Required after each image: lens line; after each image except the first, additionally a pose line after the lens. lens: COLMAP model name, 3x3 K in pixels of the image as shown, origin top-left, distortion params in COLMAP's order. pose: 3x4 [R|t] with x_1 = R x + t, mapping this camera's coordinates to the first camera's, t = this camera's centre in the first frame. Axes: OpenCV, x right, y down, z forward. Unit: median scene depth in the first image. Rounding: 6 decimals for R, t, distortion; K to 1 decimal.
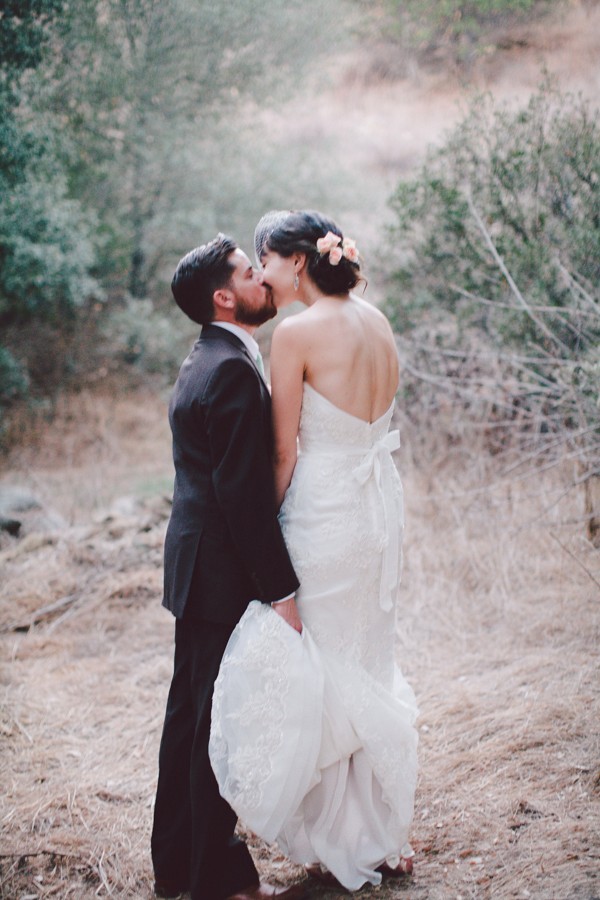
lens RADIAL K [[1278.0, 0, 300.0], [0, 1278.0, 450.0], [0, 0, 1]] dist [-0.151629, 0.042533]
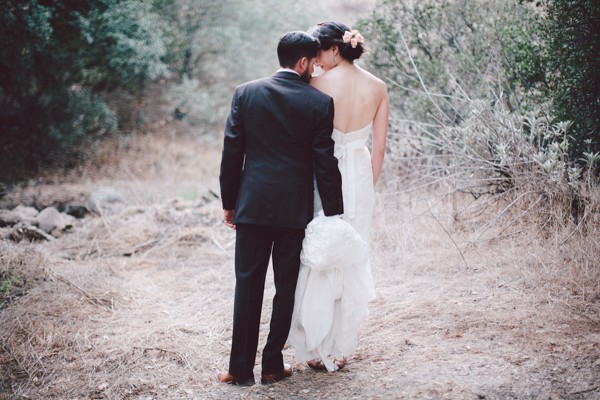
lens RADIAL K [[852.0, 0, 300.0], [0, 852.0, 200.0], [0, 0, 1]] dist [-0.151629, 0.042533]
pose [[0.996589, 0.075304, 0.033751, -0.018126], [-0.075504, 0.997134, 0.004697, 0.028145], [-0.033300, -0.007229, 0.999419, -0.113407]]
